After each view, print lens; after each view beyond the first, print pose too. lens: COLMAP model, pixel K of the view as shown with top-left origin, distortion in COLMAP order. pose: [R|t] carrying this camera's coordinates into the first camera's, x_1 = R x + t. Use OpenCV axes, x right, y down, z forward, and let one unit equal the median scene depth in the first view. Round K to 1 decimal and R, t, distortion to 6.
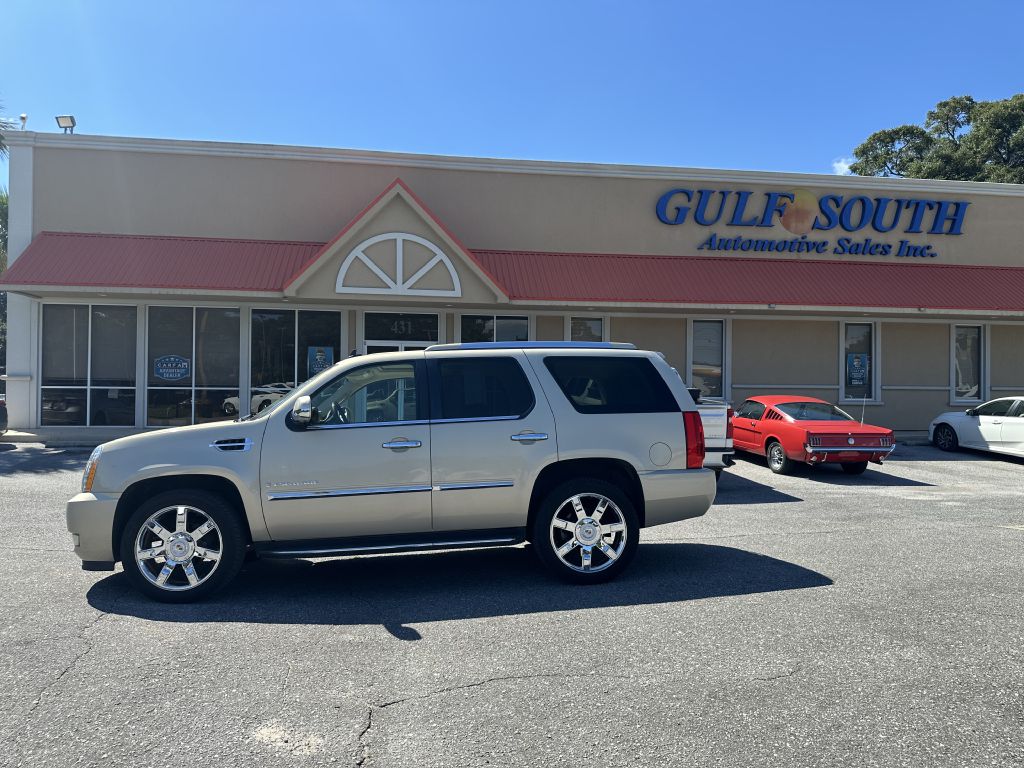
lens RADIAL K [[706.2, 0, 511.5], [0, 706.2, 386.0], [0, 0, 1]] dist [0.033484, -0.044909]
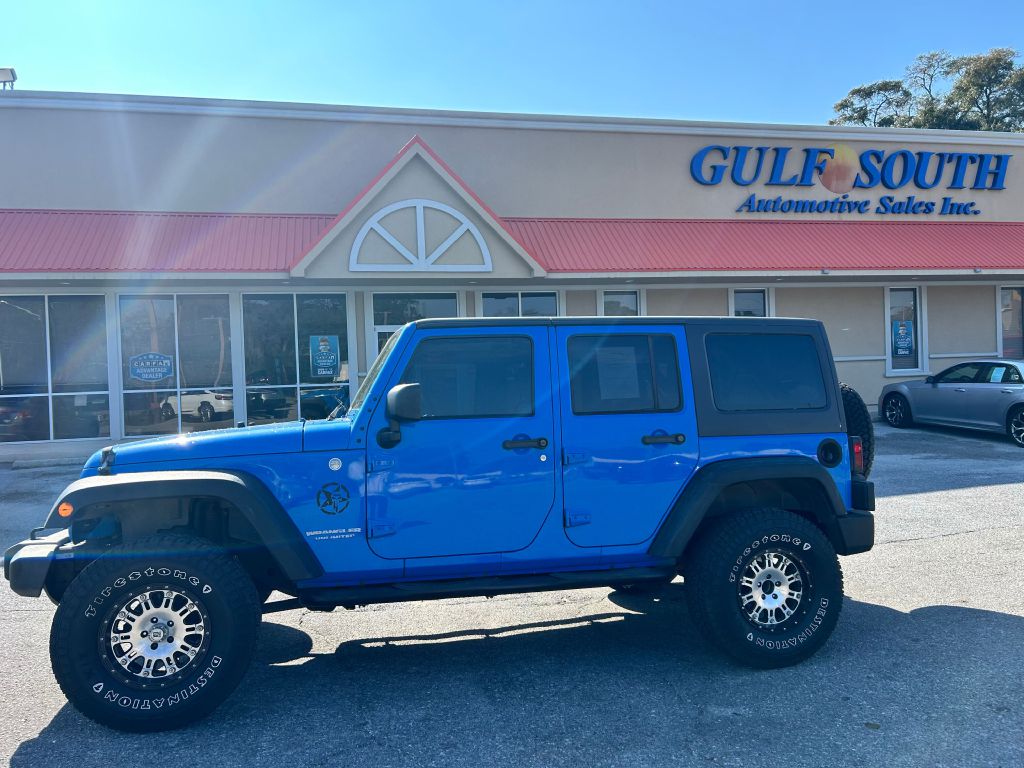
lens RADIAL K [[760.9, 0, 512.2], [0, 760.9, 388.9], [0, 0, 1]] dist [0.008326, 0.007507]
pose [[0.995299, -0.044363, 0.086091, -0.115216], [0.042435, 0.998809, 0.024100, -0.002575], [-0.087058, -0.020333, 0.995996, 0.048468]]
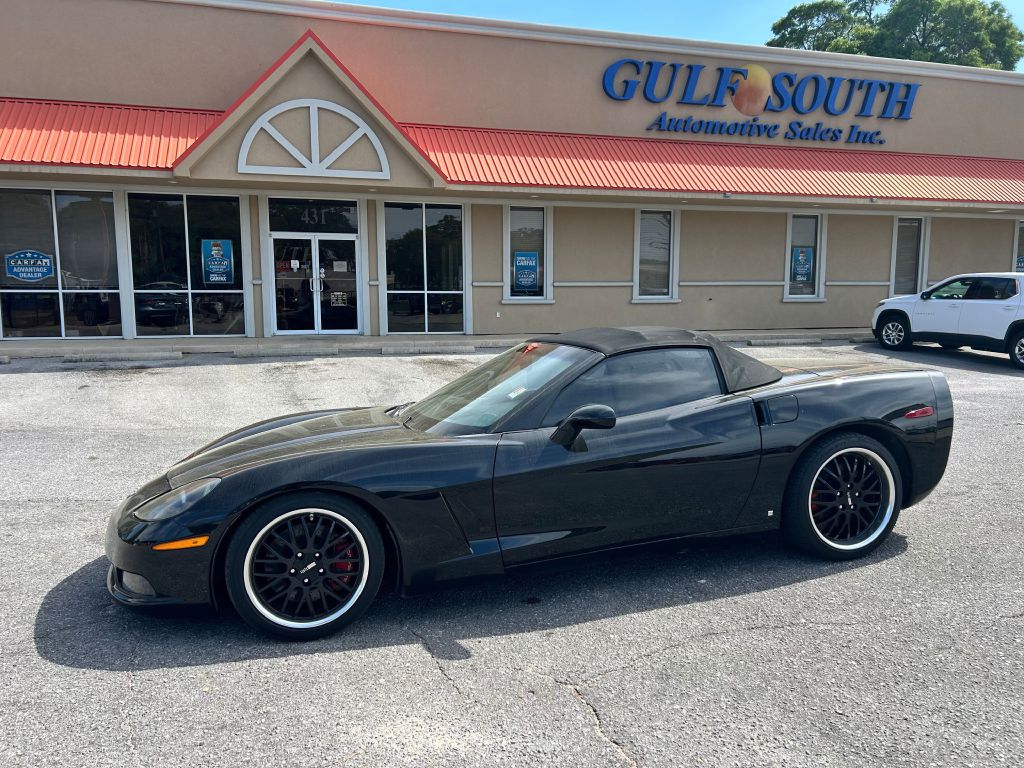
lens RADIAL K [[762.3, 0, 504.3], [0, 762.3, 386.5], [0, 0, 1]] dist [0.010411, 0.004442]
pose [[0.988181, -0.028740, 0.150570, -0.069362], [0.009192, 0.991608, 0.128951, 0.002947], [-0.153013, -0.126043, 0.980153, 0.036300]]
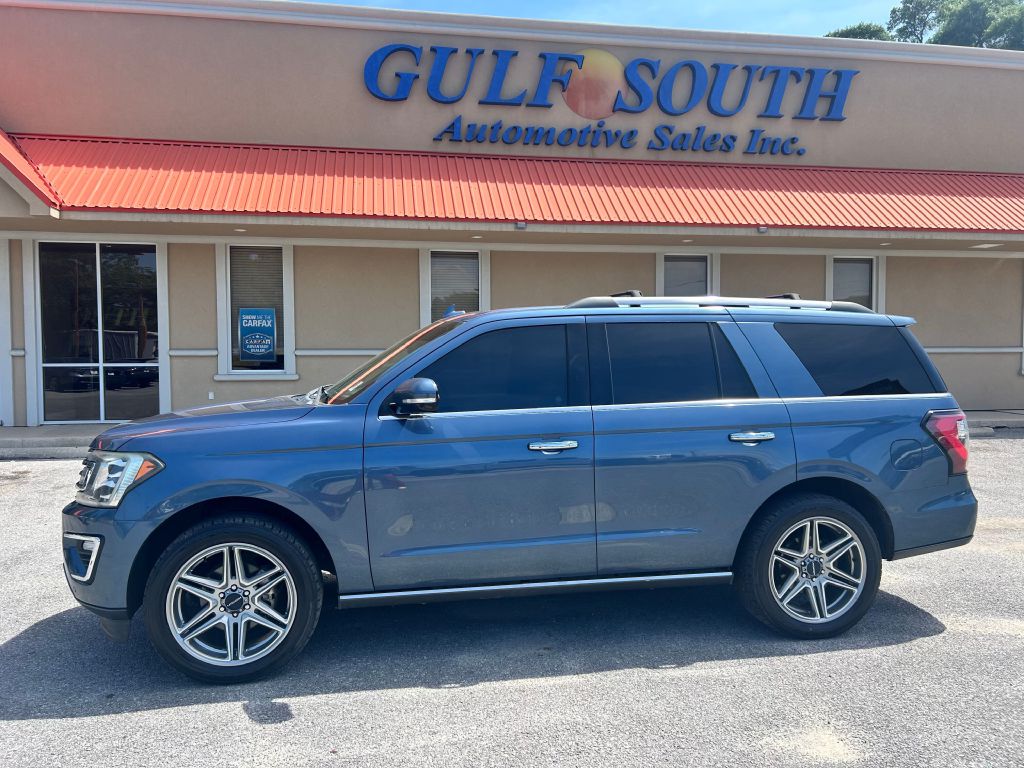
lens RADIAL K [[767.1, 0, 508.2], [0, 767.1, 386.1], [0, 0, 1]] dist [0.052618, -0.031558]
pose [[0.999328, -0.013347, 0.034136, 0.302489], [0.011921, 0.999061, 0.041646, 0.002103], [-0.034660, -0.041211, 0.998549, 0.283536]]
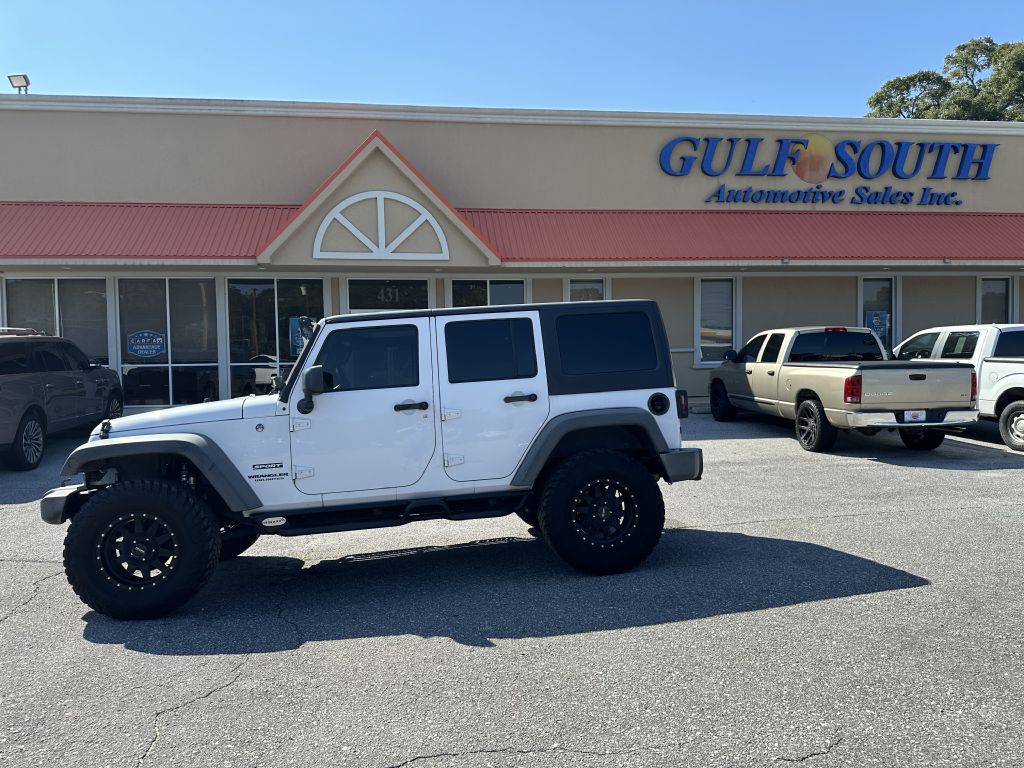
lens RADIAL K [[709.2, 0, 513.9], [0, 709.2, 387.9], [0, 0, 1]] dist [0.017717, -0.025768]
pose [[0.999654, -0.023905, -0.010971, 0.016741], [0.024398, 0.998583, 0.047297, 0.000010], [0.009825, -0.047549, 0.998821, 0.053828]]
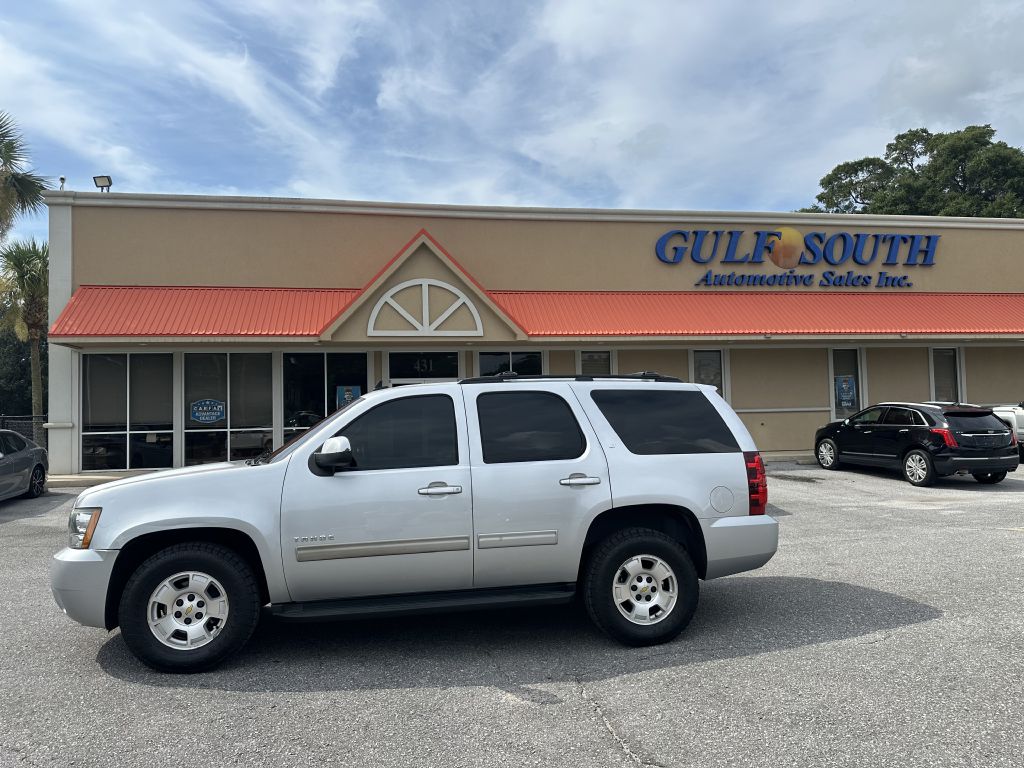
lens RADIAL K [[705.7, 0, 511.3], [0, 705.7, 387.4], [0, 0, 1]] dist [0.023773, -0.029797]
pose [[0.998877, -0.030226, 0.036477, -0.060347], [0.031592, 0.998799, -0.037462, -0.006414], [-0.035301, 0.038572, 0.998632, -0.056186]]
